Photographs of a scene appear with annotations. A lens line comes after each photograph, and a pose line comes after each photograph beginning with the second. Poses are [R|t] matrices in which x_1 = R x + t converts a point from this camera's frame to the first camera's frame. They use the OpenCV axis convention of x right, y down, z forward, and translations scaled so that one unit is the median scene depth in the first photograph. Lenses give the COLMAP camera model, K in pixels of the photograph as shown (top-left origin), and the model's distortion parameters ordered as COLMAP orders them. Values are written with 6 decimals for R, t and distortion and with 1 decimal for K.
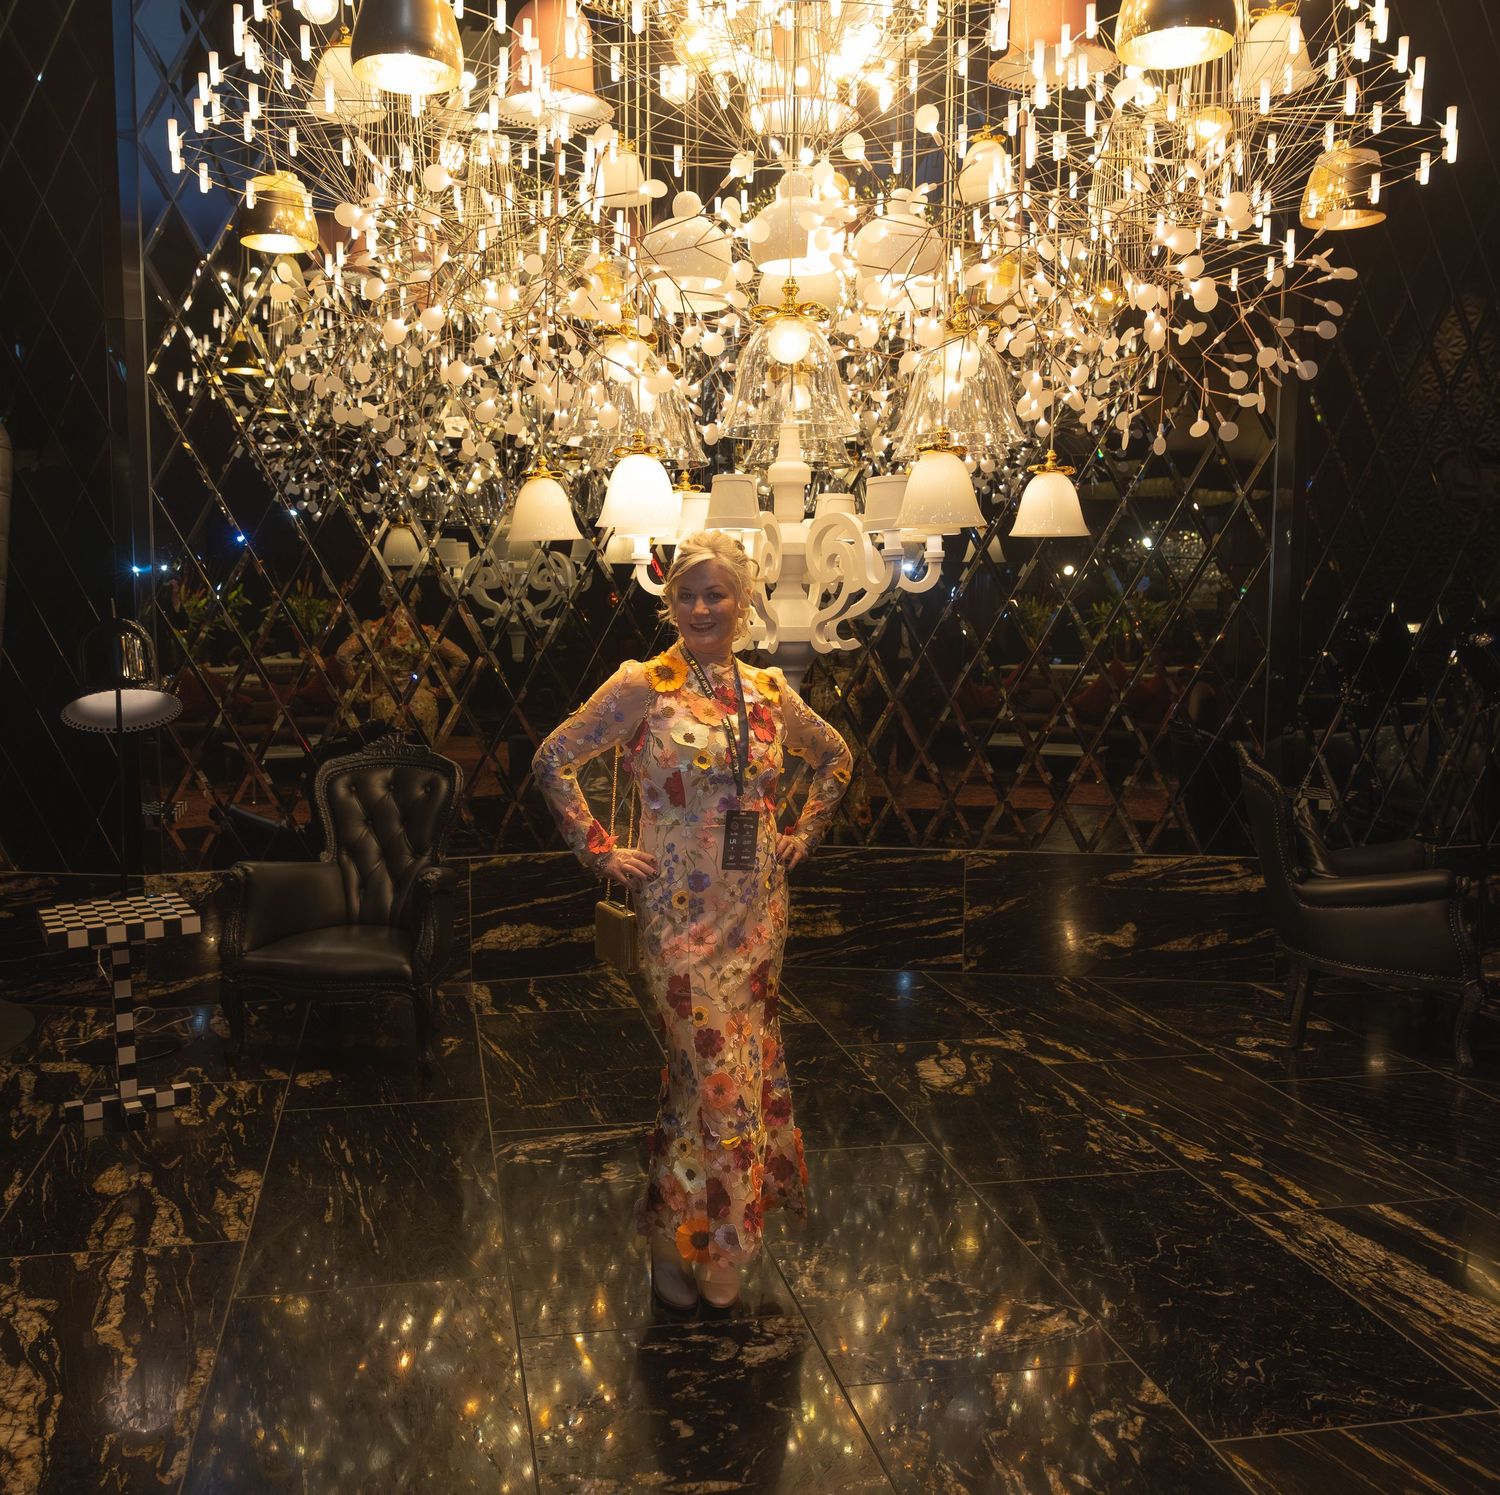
lens RADIAL K [[1583.9, 0, 749.1], [0, 1583.9, 743.1], [0, 0, 1]] dist [-0.014846, 0.000000]
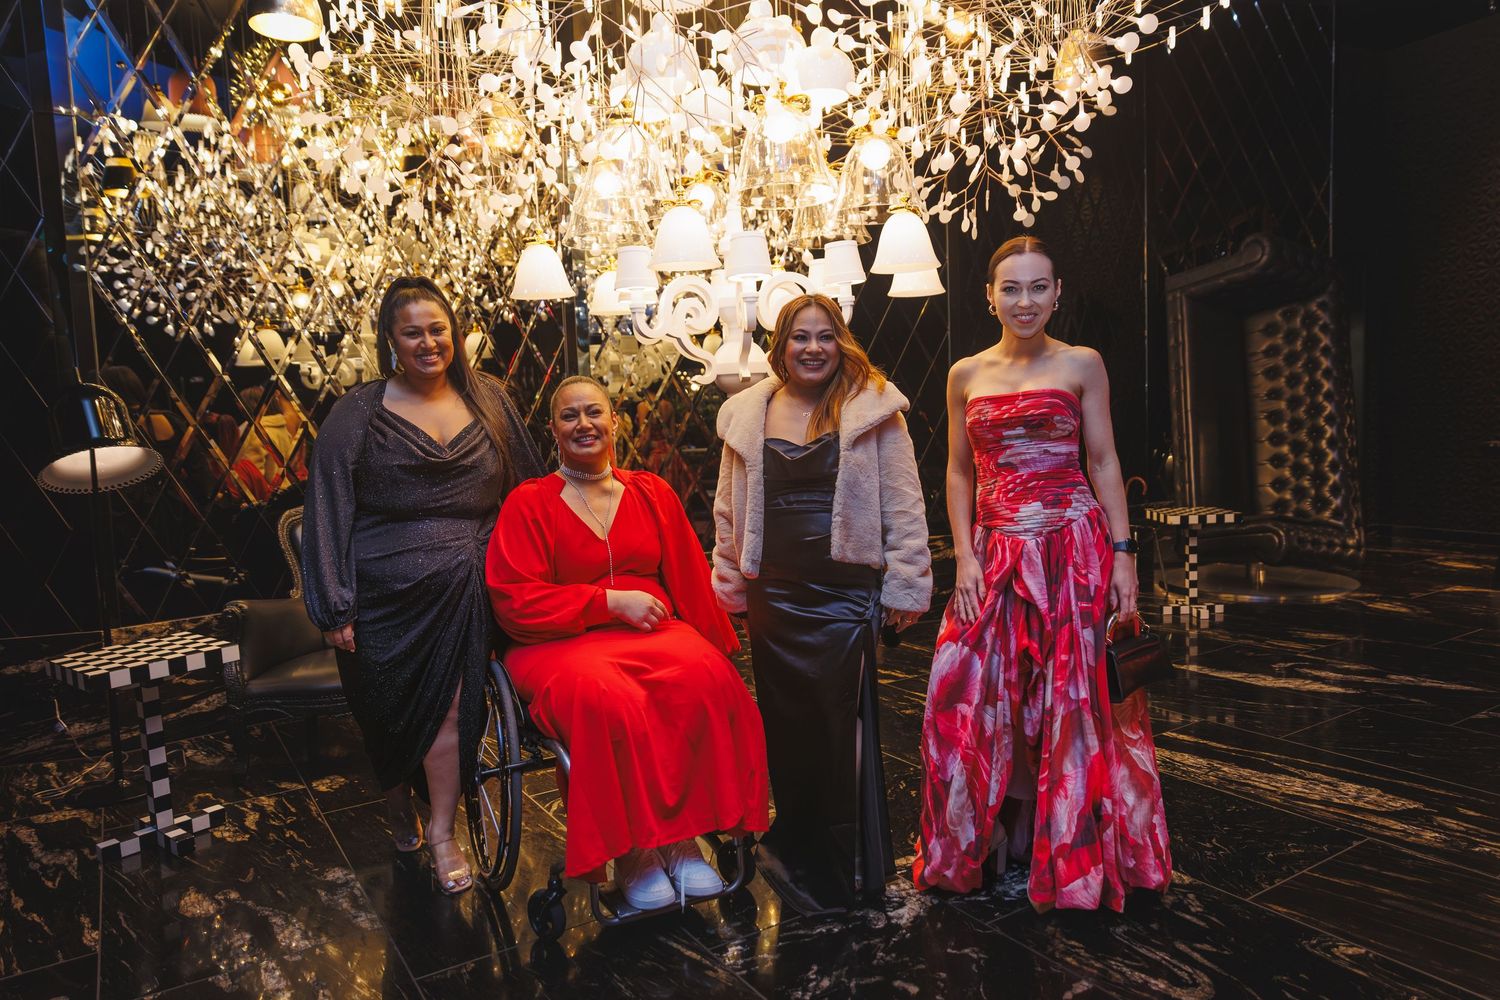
lens RADIAL K [[1035.8, 0, 752.4], [0, 1035.8, 505.9], [0, 0, 1]] dist [-0.020534, 0.007566]
pose [[0.923831, -0.074610, 0.375460, -0.272714], [0.083536, 0.996476, -0.007529, 0.048768], [-0.373576, 0.038320, 0.926808, 0.211530]]
